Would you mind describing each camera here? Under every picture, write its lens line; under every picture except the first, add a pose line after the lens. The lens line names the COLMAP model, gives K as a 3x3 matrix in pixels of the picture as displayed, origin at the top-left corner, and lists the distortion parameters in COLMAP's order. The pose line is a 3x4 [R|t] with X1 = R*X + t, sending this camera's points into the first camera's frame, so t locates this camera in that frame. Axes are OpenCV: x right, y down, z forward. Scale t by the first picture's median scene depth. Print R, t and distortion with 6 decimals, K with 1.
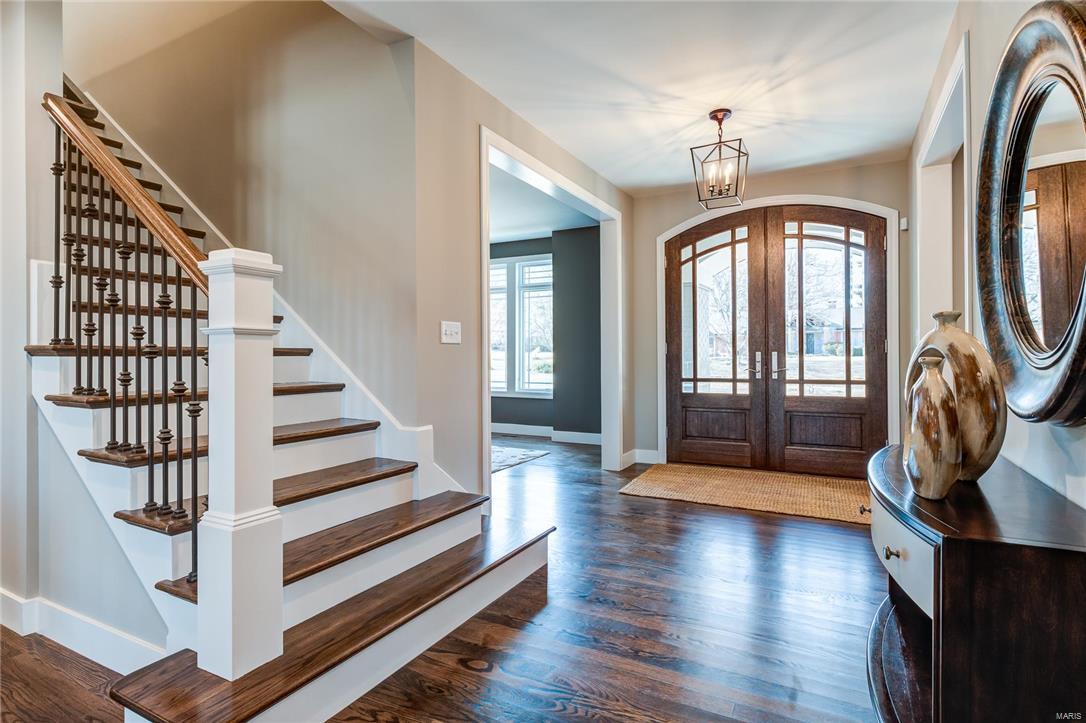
lens RADIAL K [[536.9, 0, 543.0], [0, 536.9, 361.5], [0, 0, 1]] dist [0.001853, 0.000625]
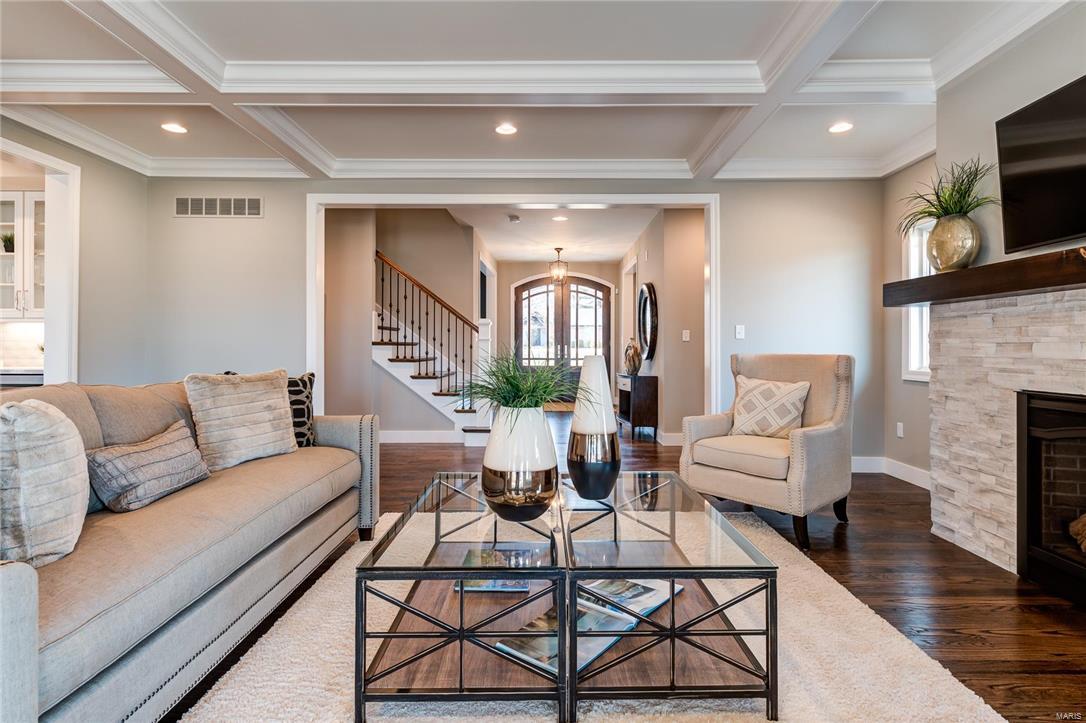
lens RADIAL K [[539.6, 0, 547.7], [0, 539.6, 353.0], [0, 0, 1]] dist [-0.000368, -0.000077]
pose [[0.881249, 0.004479, 0.472632, -0.632421], [-0.006313, 0.999977, 0.002294, 0.008017], [-0.472611, -0.005005, 0.881257, -0.834082]]
